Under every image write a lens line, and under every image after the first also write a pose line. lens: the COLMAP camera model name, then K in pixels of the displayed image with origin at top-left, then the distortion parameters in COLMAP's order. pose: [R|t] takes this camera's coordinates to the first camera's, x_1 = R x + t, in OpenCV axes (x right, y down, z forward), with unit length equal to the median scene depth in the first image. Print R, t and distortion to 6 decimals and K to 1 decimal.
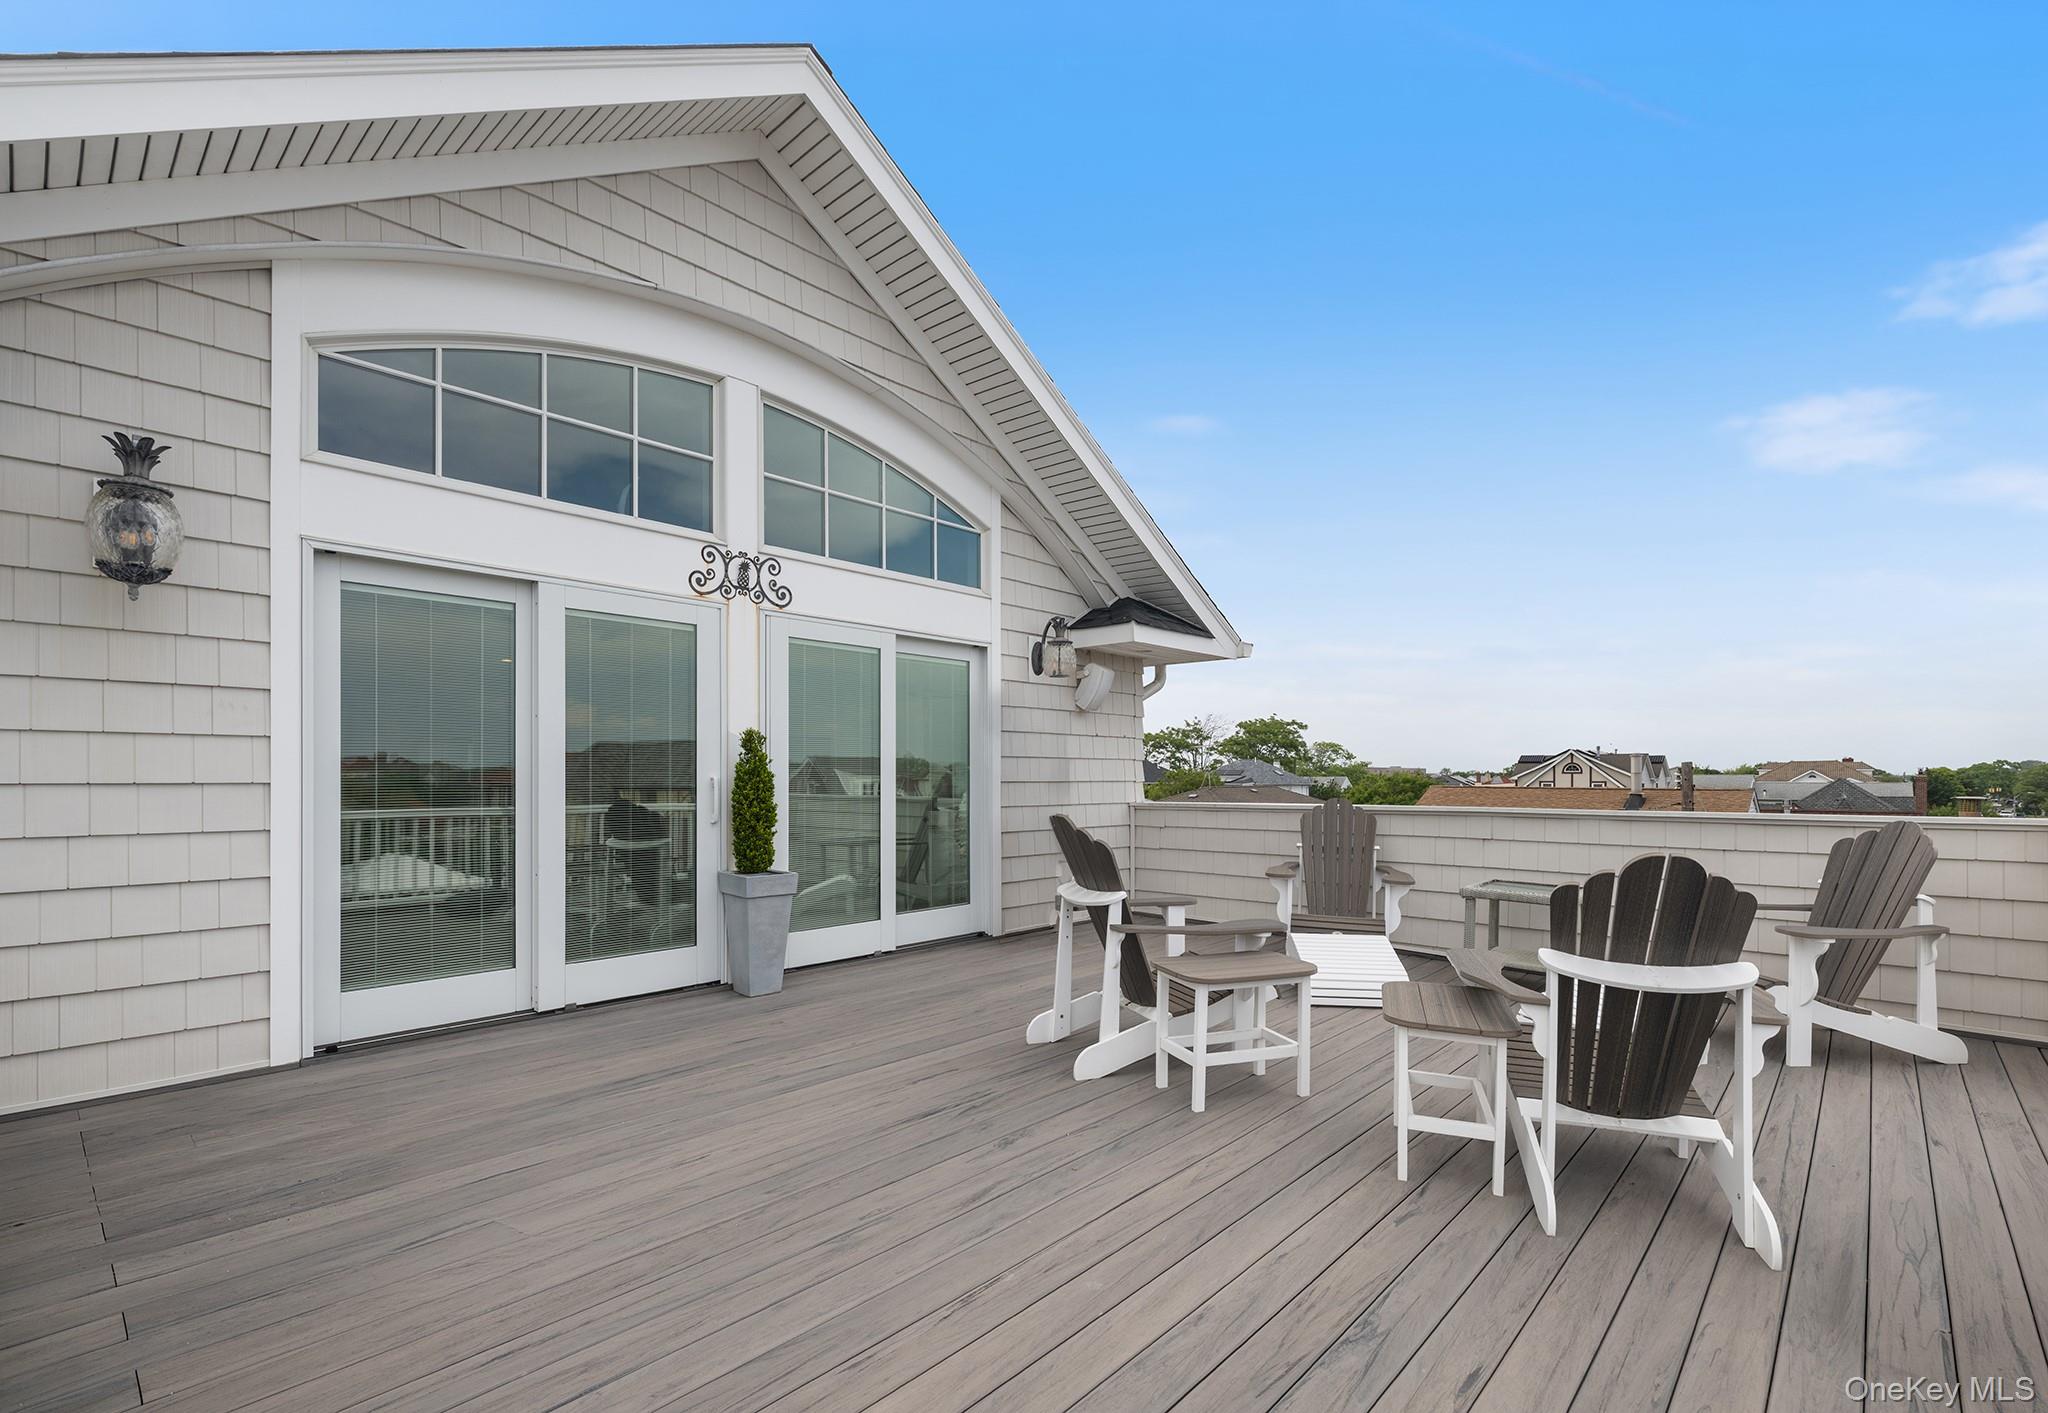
lens RADIAL K [[926.6, 0, 1022.9], [0, 926.6, 776.8], [0, 0, 1]] dist [0.000060, 0.000089]
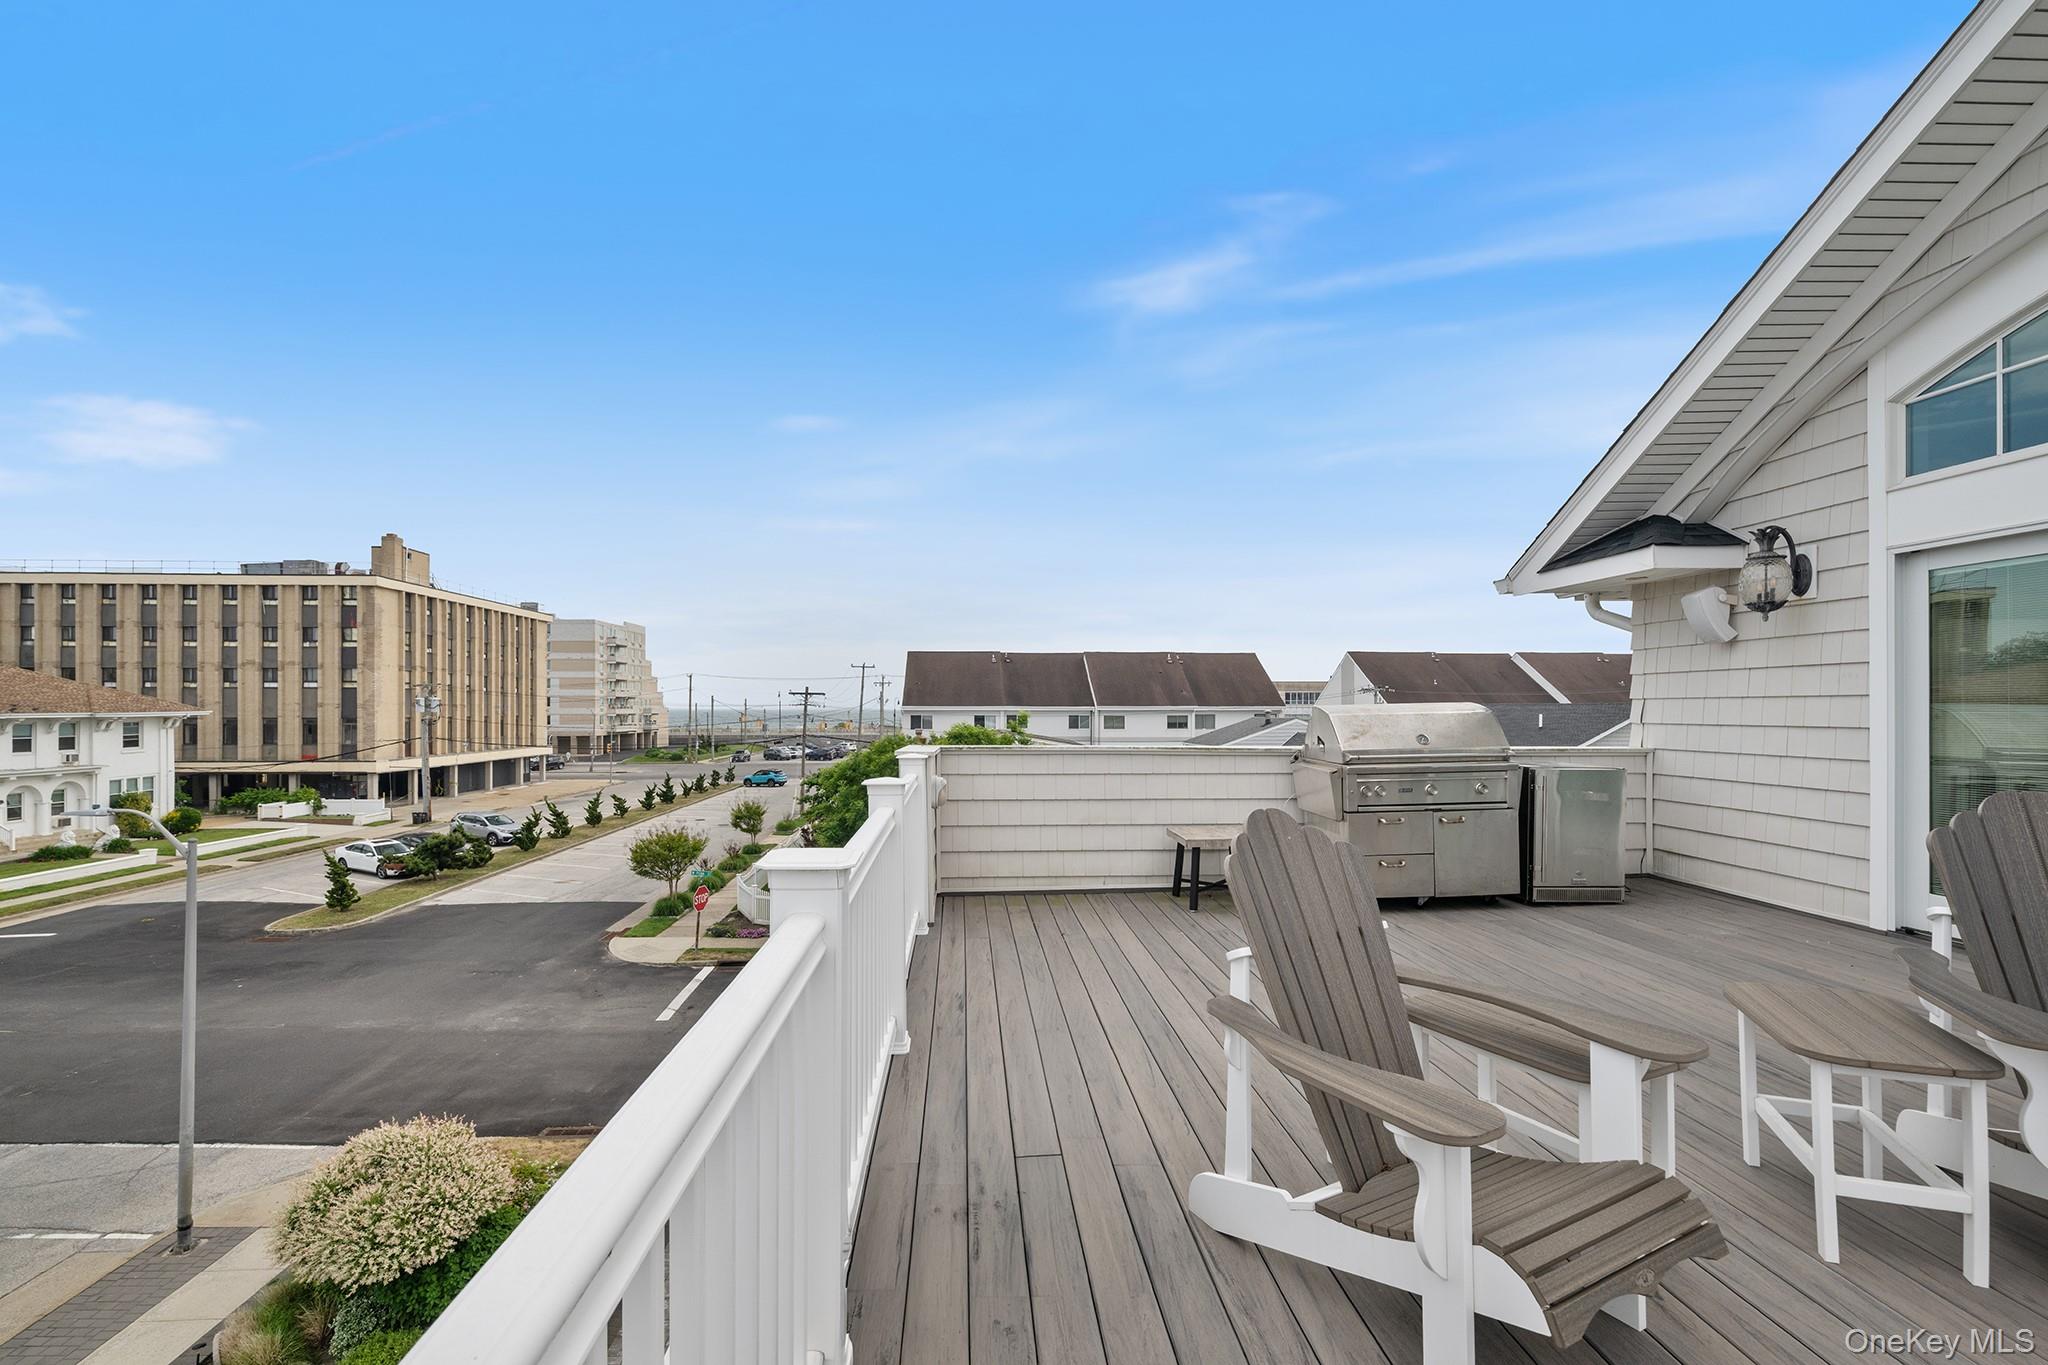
lens RADIAL K [[884.7, 0, 1016.3], [0, 884.7, 717.6], [0, 0, 1]] dist [0.000584, -0.000154]
pose [[-0.699204, 0.004431, -0.714909, 1.073267], [-0.000604, 0.999977, 0.006789, -0.016392], [0.714922, 0.005179, -0.699185, 1.010940]]
